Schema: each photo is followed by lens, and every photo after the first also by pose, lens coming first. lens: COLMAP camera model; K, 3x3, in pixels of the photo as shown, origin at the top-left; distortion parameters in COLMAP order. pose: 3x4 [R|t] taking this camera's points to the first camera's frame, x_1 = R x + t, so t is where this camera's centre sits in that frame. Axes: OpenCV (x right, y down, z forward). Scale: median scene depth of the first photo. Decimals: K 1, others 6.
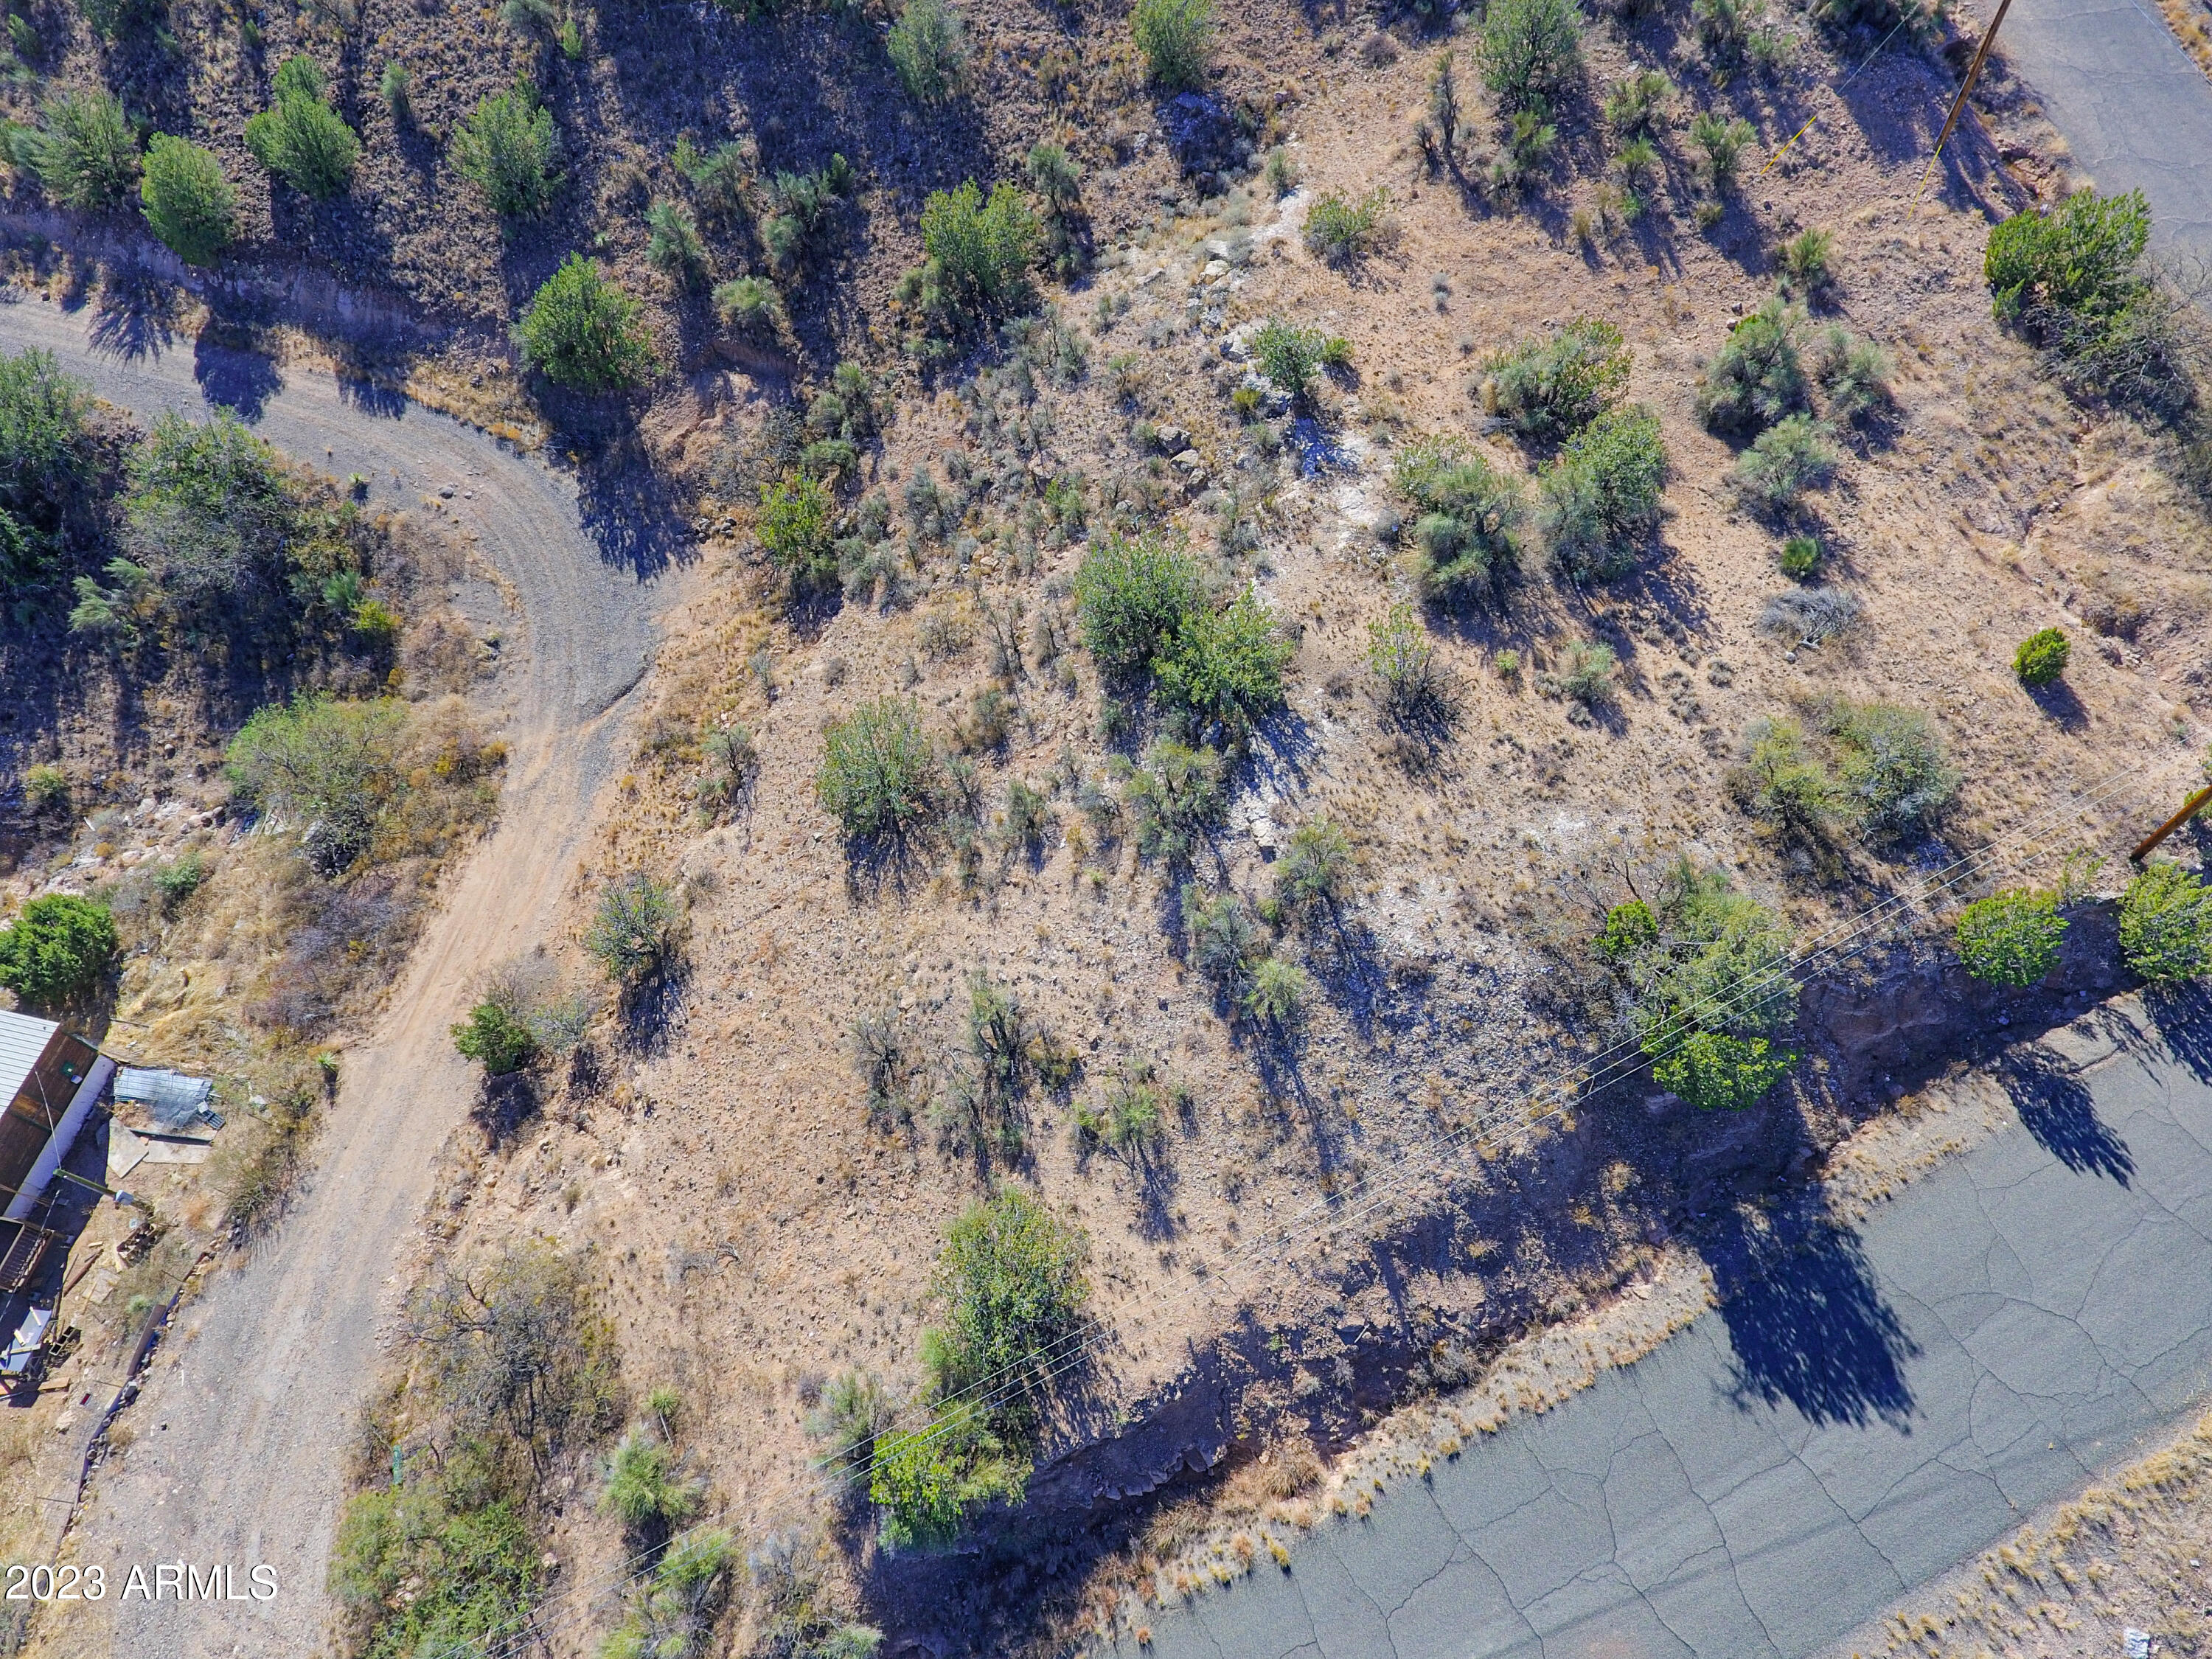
lens RADIAL K [[1295.8, 0, 1102.8], [0, 1295.8, 846.8], [0, 0, 1]] dist [-0.002770, -0.000829]
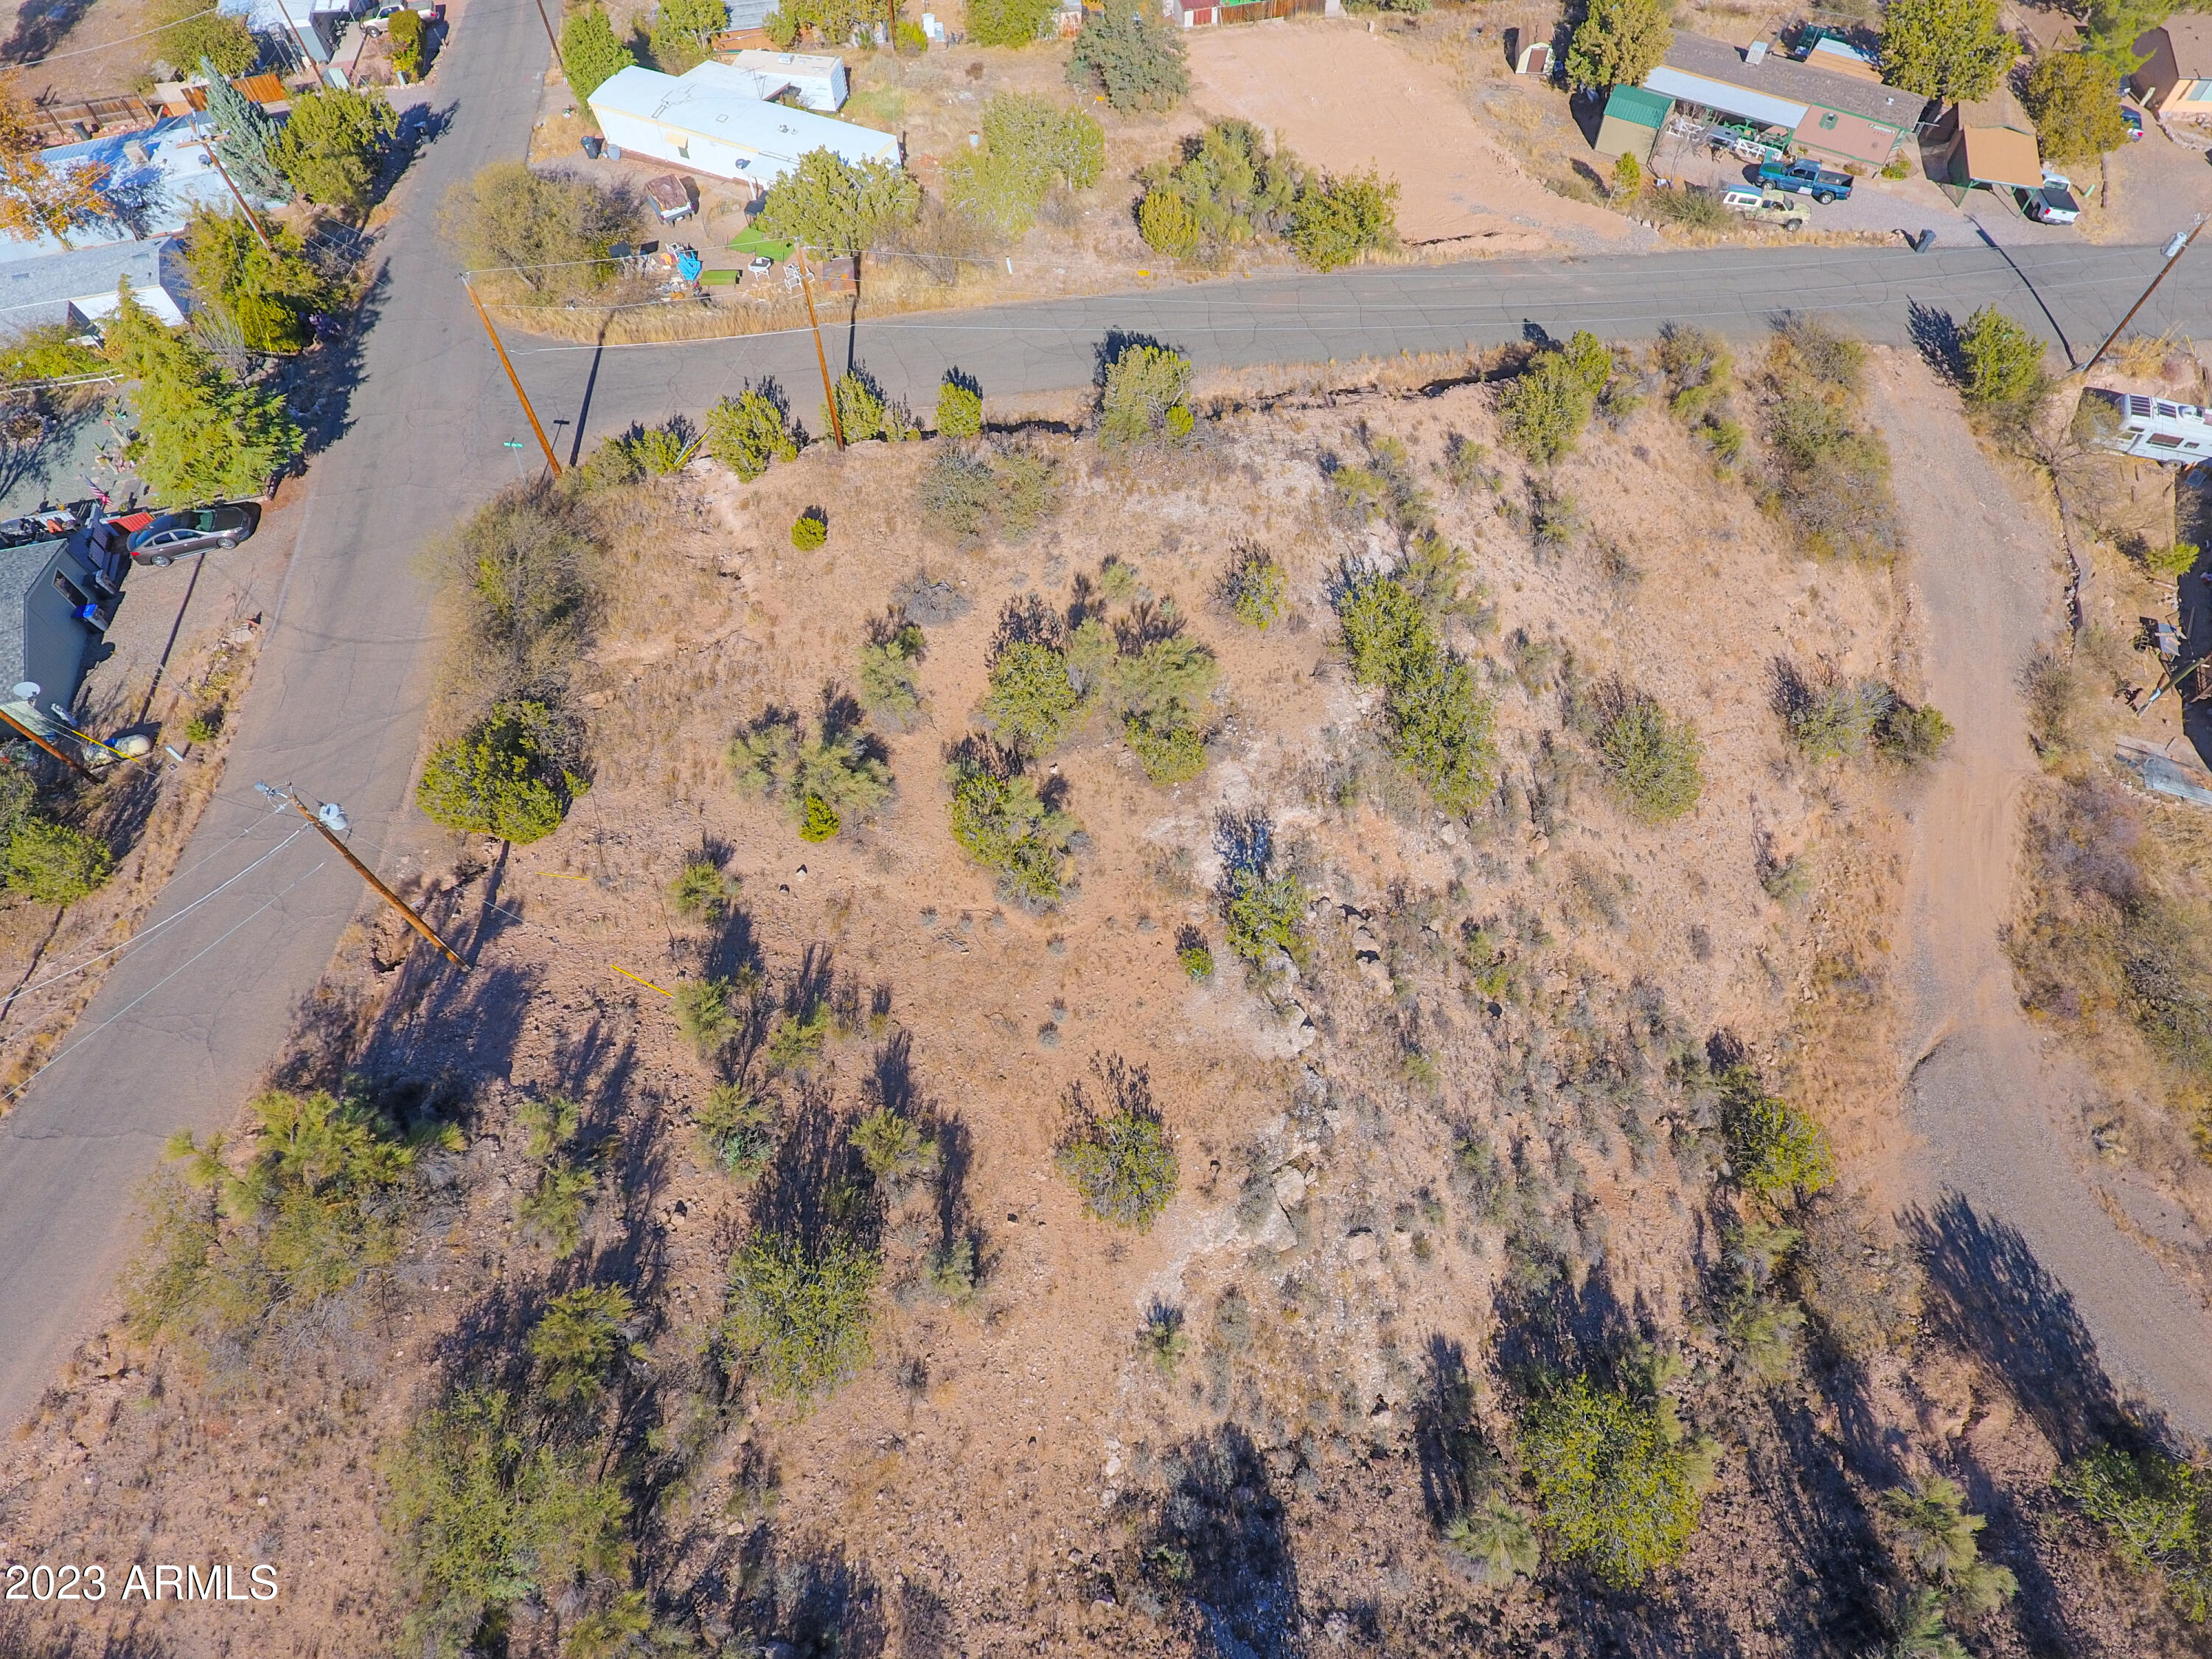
lens RADIAL K [[1295.8, 0, 1100.1], [0, 1295.8, 845.6], [0, 0, 1]] dist [-0.002770, -0.000829]
pose [[-0.977002, -0.138766, 0.161899, 0.128626], [0.206509, -0.426649, 0.880525, -1.349380], [-0.053113, 0.893709, 0.445493, 0.602531]]
